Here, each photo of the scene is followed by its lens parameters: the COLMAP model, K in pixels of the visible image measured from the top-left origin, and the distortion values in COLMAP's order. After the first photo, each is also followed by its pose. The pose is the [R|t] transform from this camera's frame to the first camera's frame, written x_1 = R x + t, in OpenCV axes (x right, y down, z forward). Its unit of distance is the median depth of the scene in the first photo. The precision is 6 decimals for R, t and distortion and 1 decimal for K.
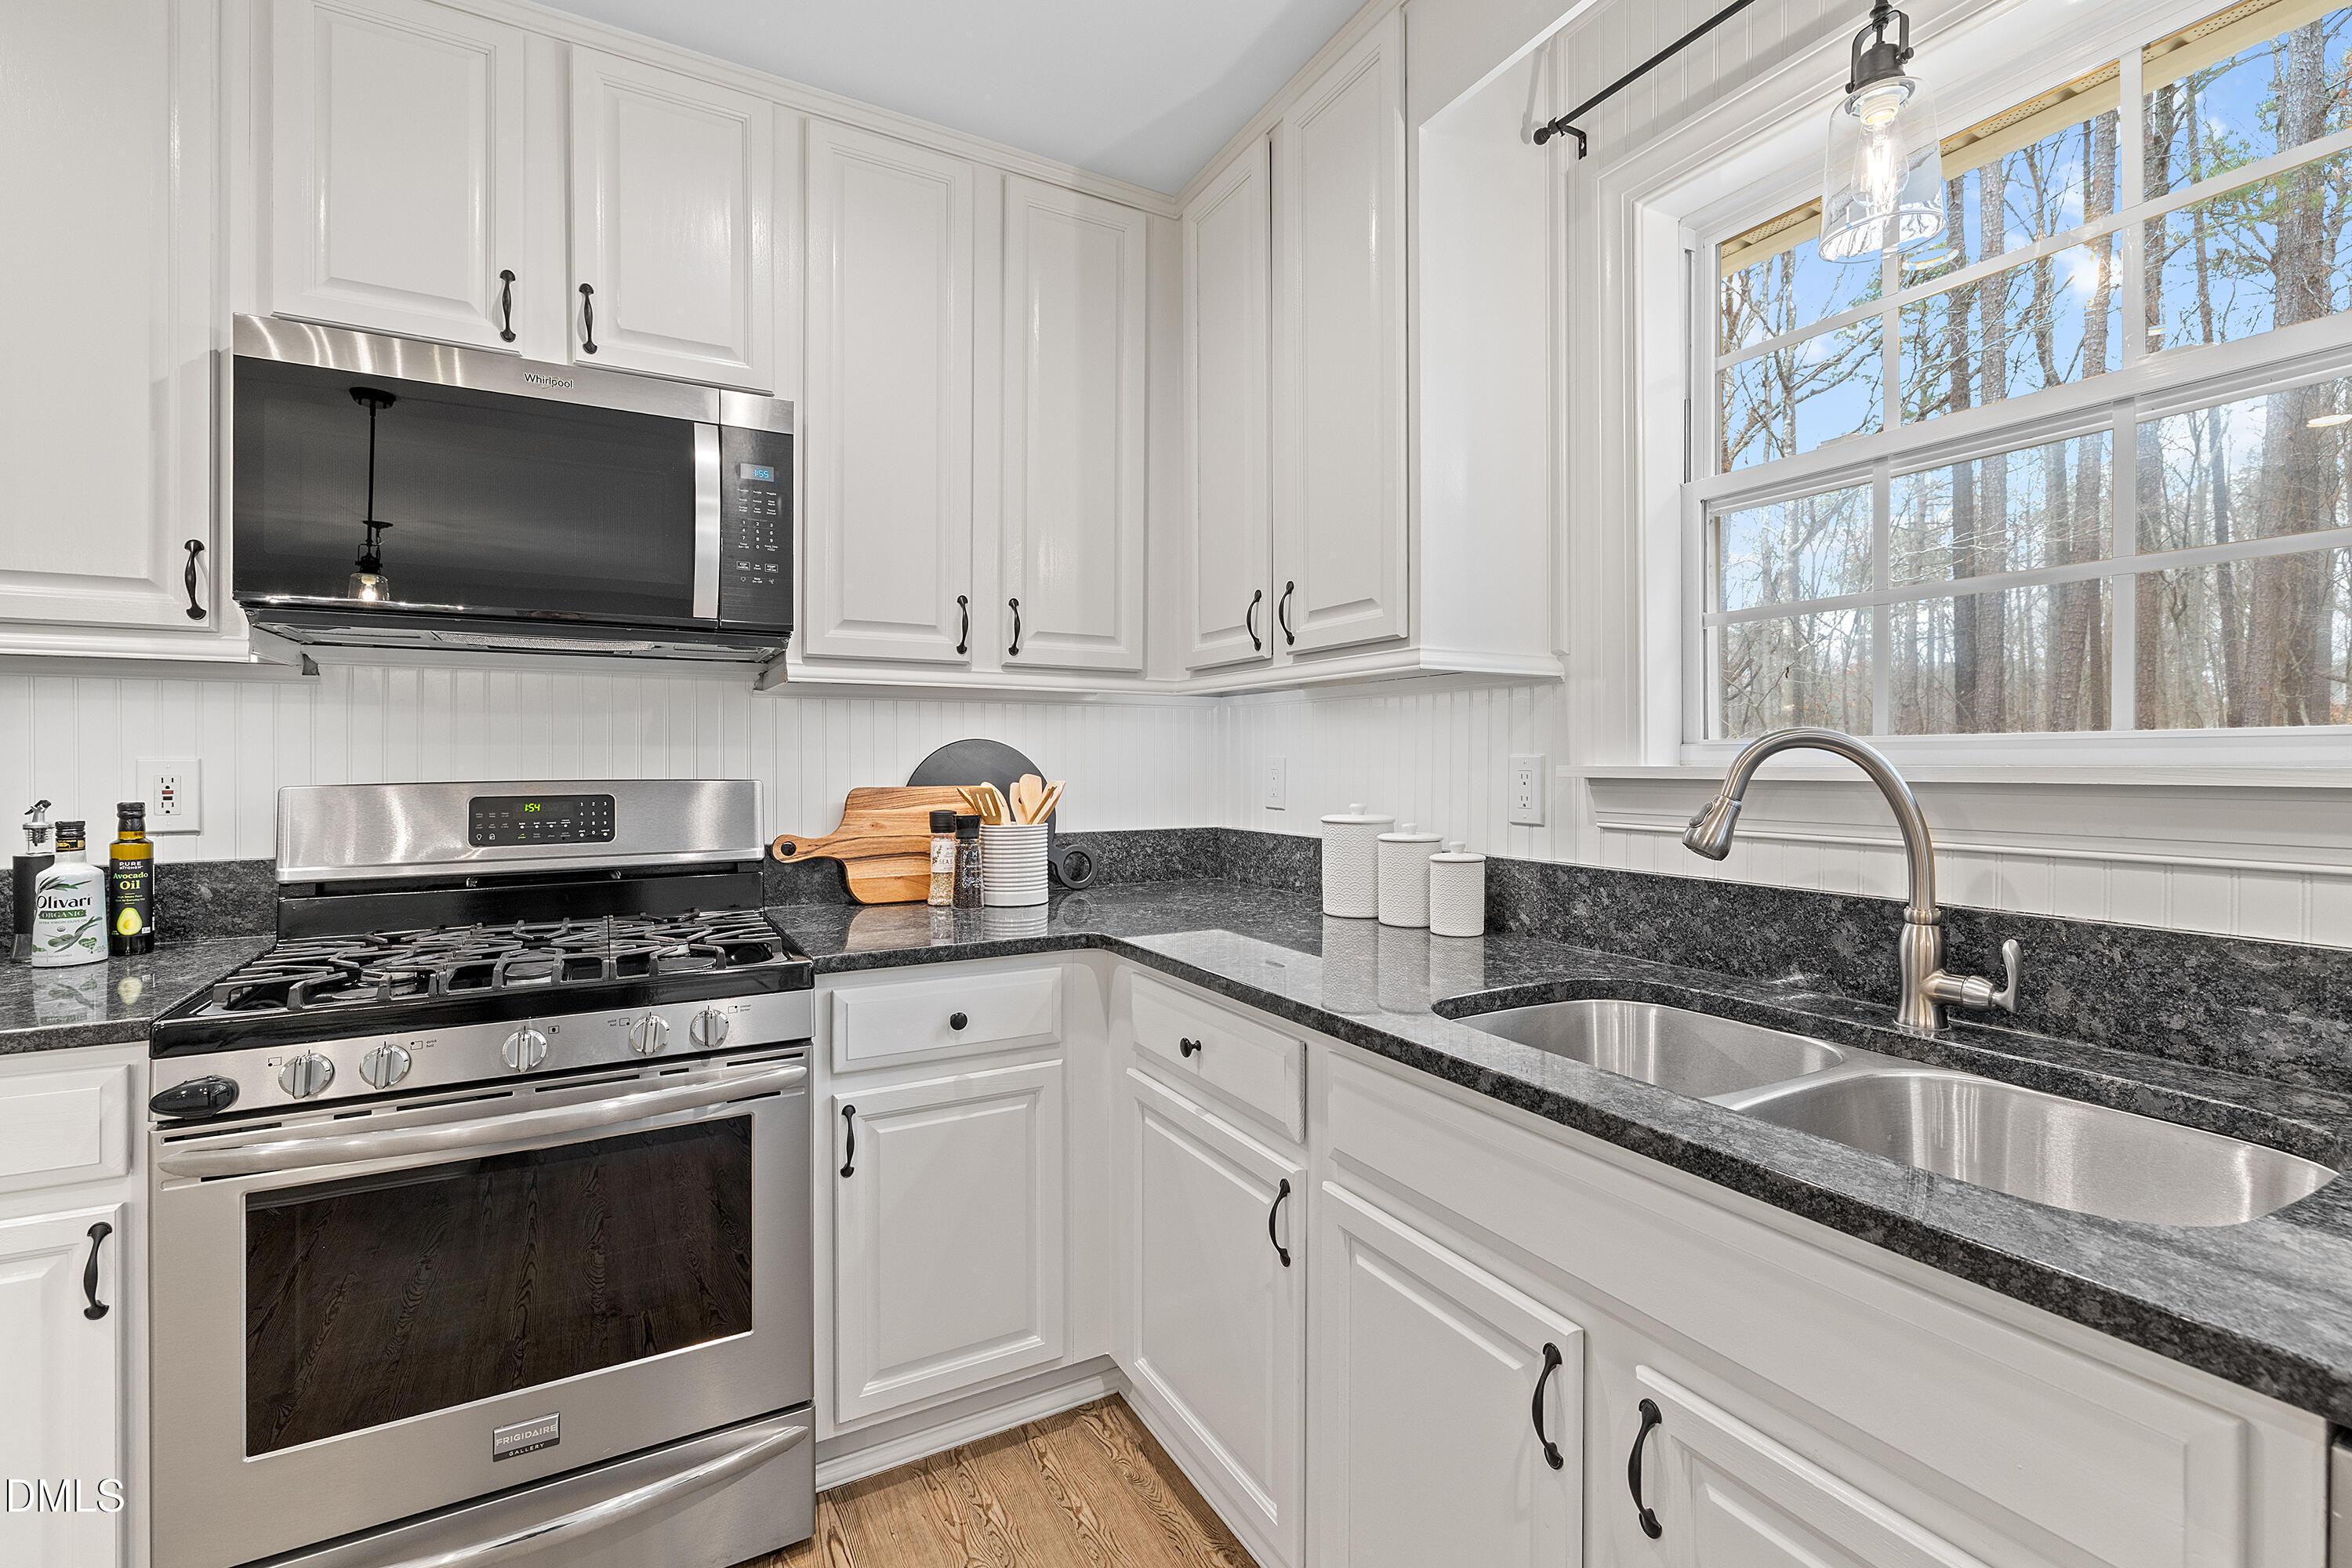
lens RADIAL K [[1017.7, 0, 1183.0], [0, 1017.7, 764.5], [0, 0, 1]] dist [-0.002493, 0.001448]
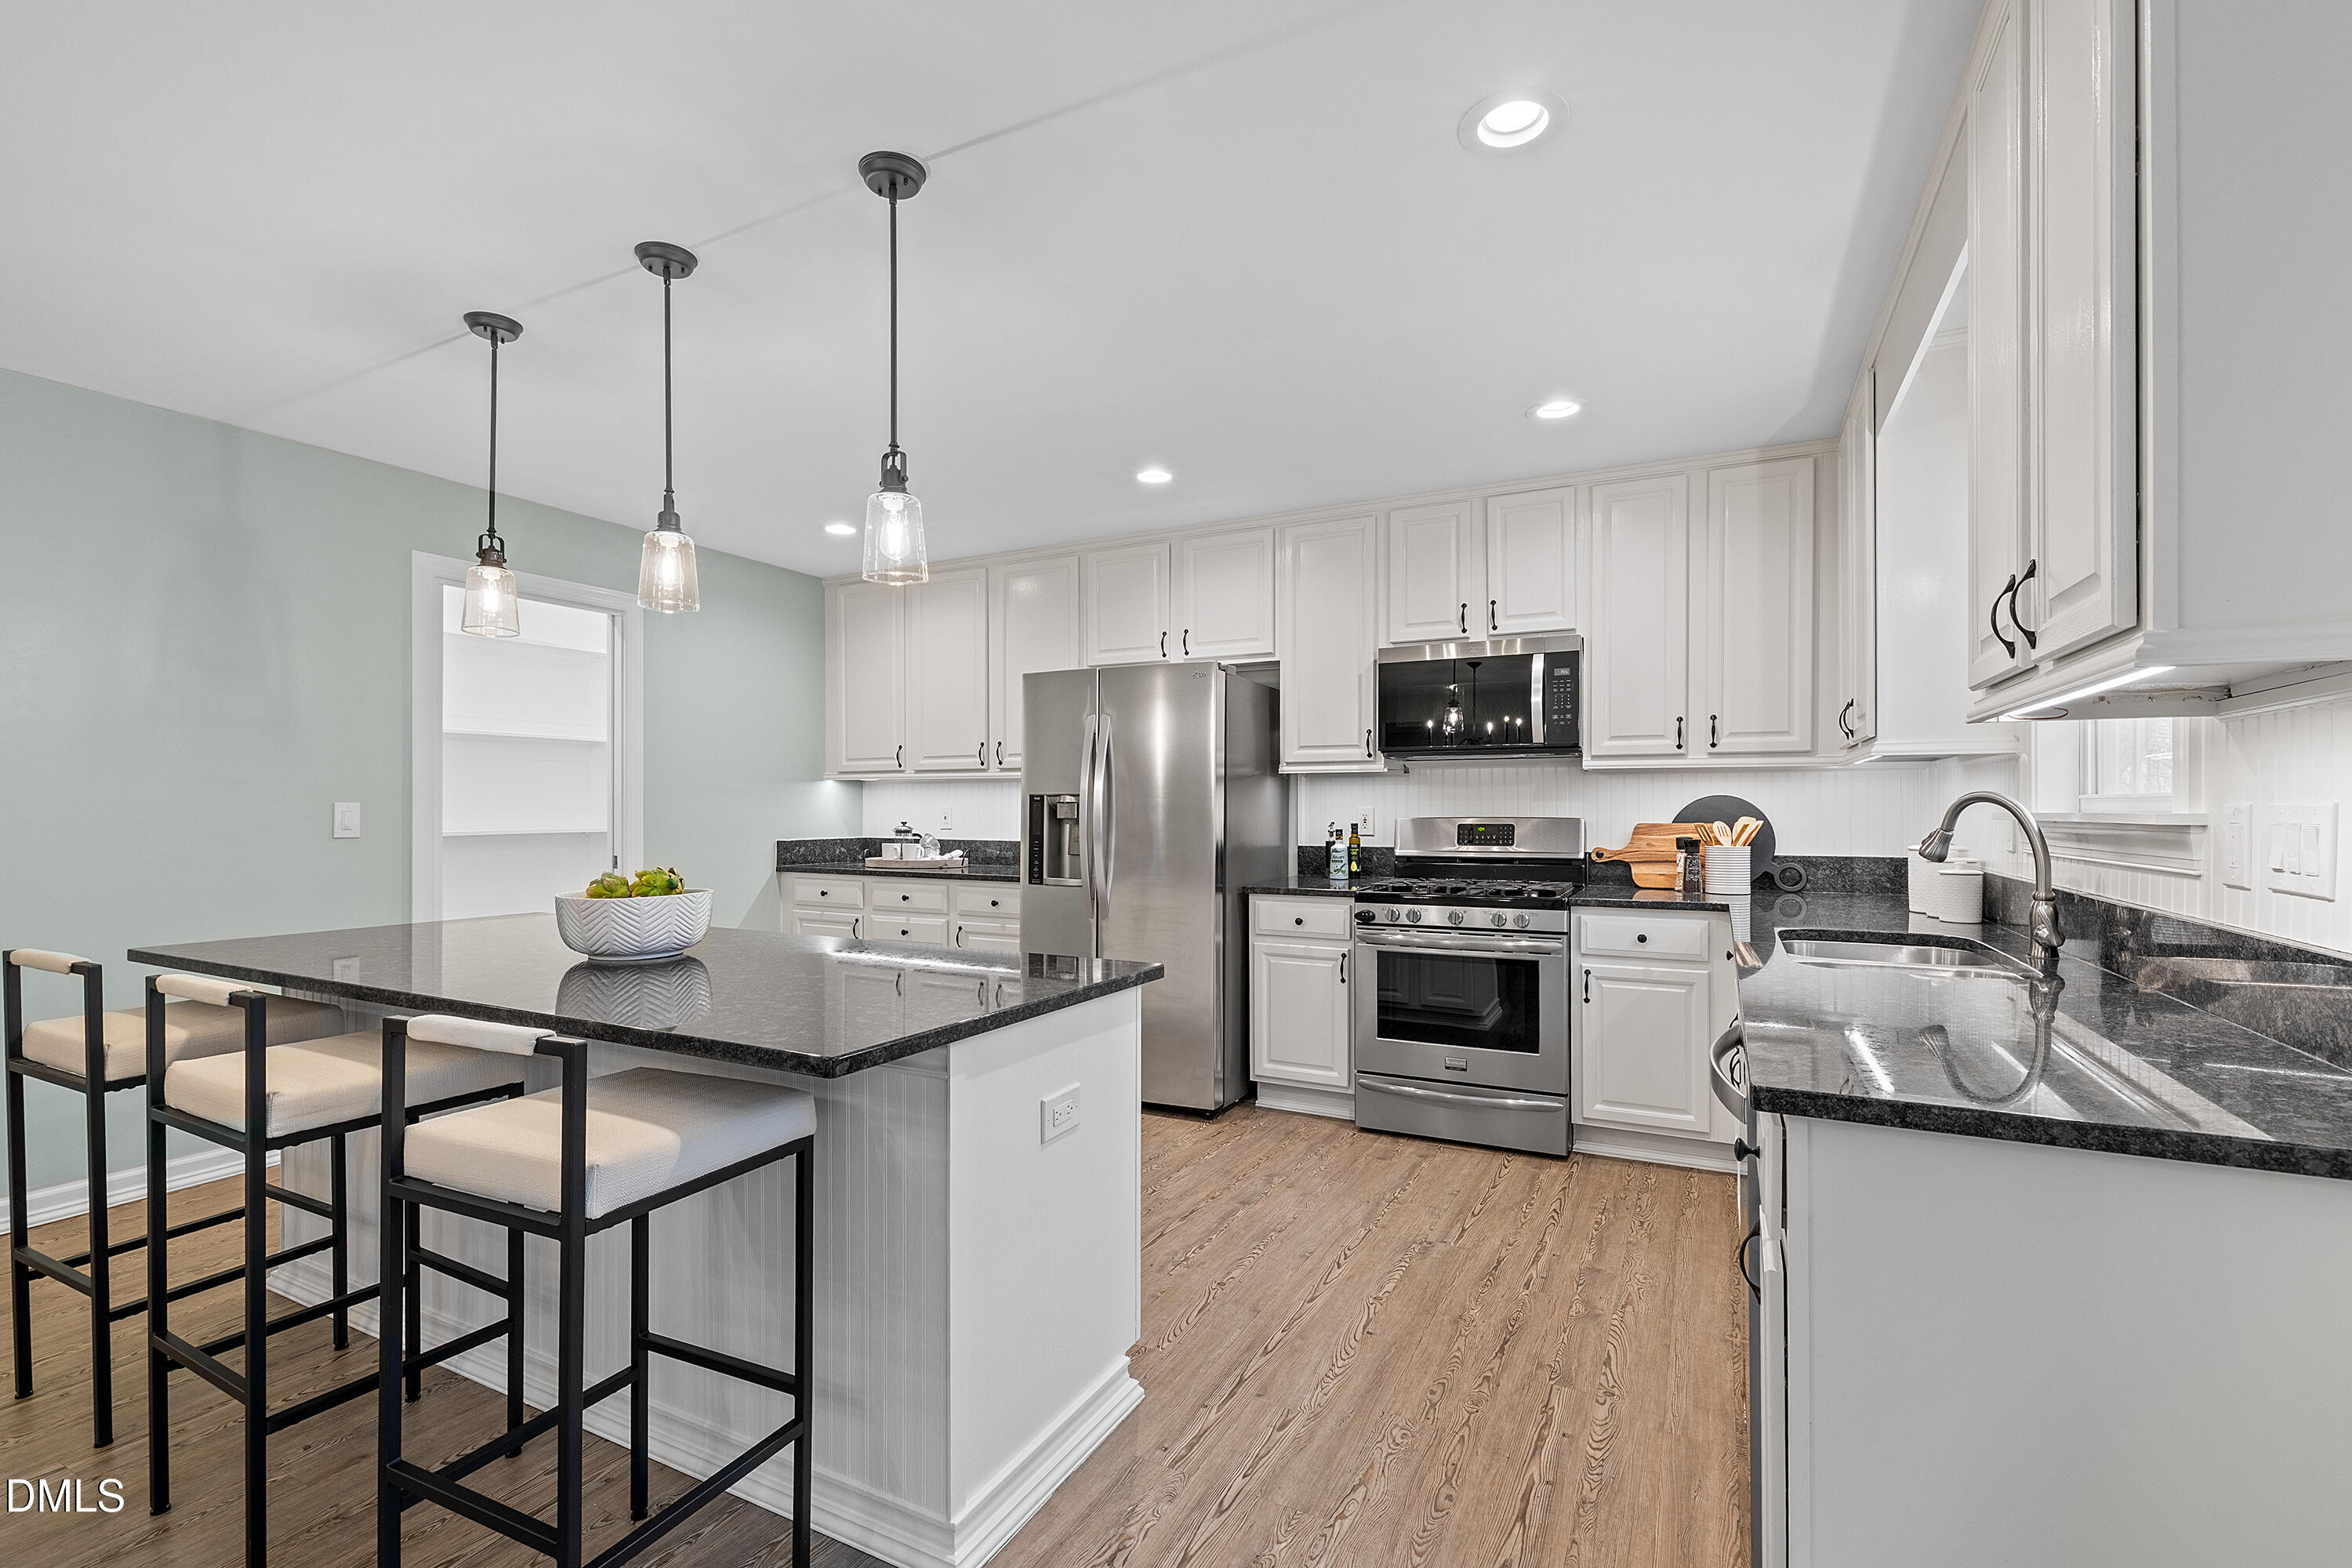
lens RADIAL K [[1017.7, 0, 1227.0], [0, 1017.7, 816.5], [0, 0, 1]] dist [-0.002493, 0.001448]
pose [[0.592828, 0.008033, -0.805289, 0.897707], [-0.005083, 0.999968, 0.006233, 0.004275], [0.805313, 0.000398, 0.592850, -0.834996]]
